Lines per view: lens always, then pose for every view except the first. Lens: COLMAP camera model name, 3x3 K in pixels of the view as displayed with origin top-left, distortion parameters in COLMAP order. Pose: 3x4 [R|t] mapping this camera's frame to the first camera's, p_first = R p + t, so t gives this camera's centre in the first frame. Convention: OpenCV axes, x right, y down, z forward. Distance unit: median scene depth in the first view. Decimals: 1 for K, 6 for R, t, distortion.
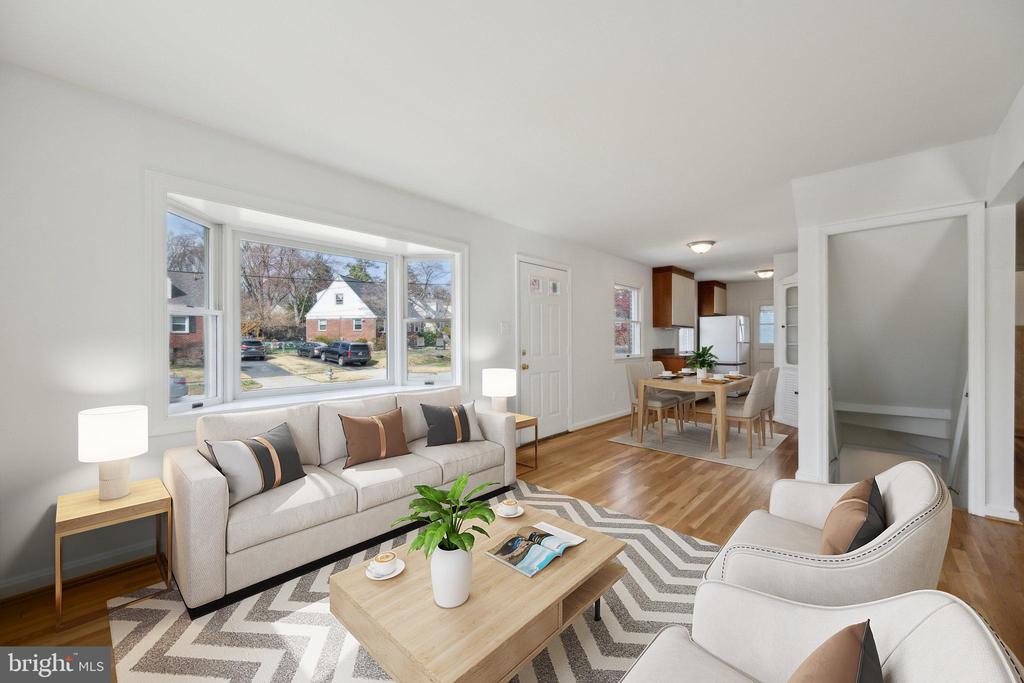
lens RADIAL K [[403.3, 0, 510.7], [0, 403.3, 338.2], [0, 0, 1]] dist [0.002612, -0.000605]
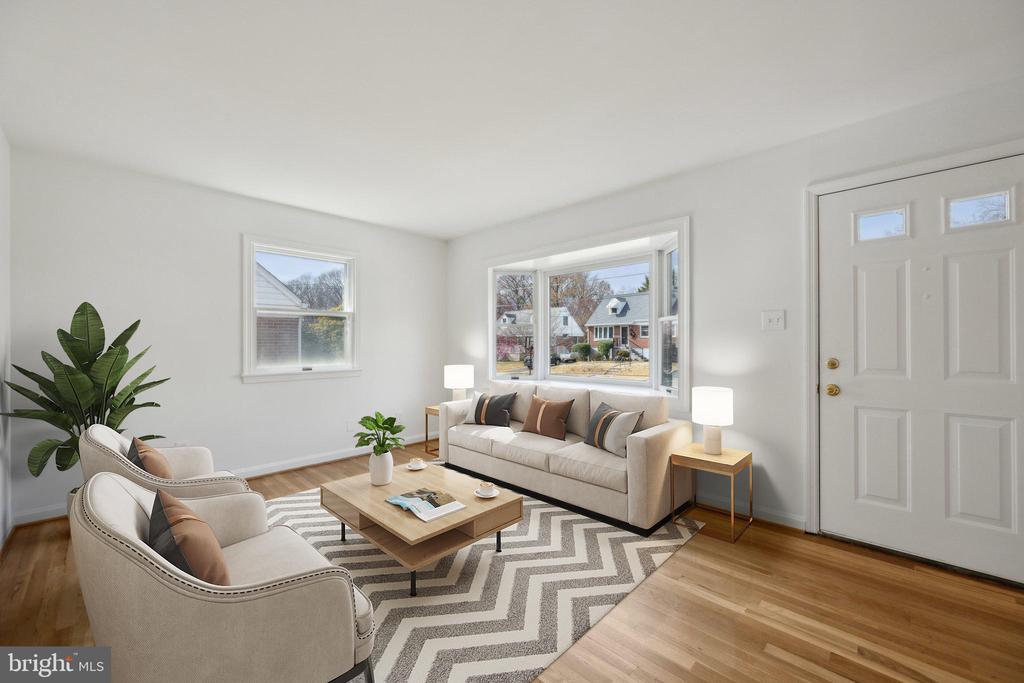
lens RADIAL K [[403.3, 0, 505.5], [0, 403.3, 345.0], [0, 0, 1]] dist [0.002612, -0.000605]
pose [[-0.065726, 0.021639, -0.997603, 0.723955], [0.018737, 0.999615, 0.020448, -0.009401], [0.997662, -0.017348, -0.066106, 0.735458]]
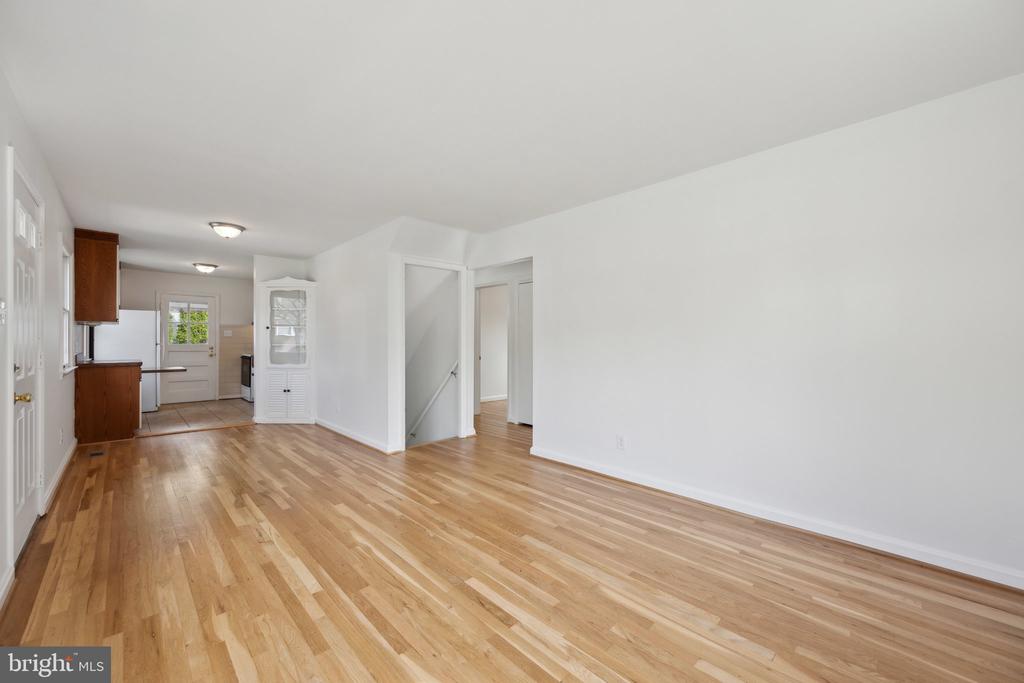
lens RADIAL K [[403.3, 0, 520.1], [0, 403.3, 337.6], [0, 0, 1]] dist [0.002612, -0.000605]
pose [[0.054675, 0.008802, 0.998465, -0.499698], [-0.004380, 0.999954, -0.008575, 0.003093], [-0.998495, -0.003904, 0.054711, 0.505252]]
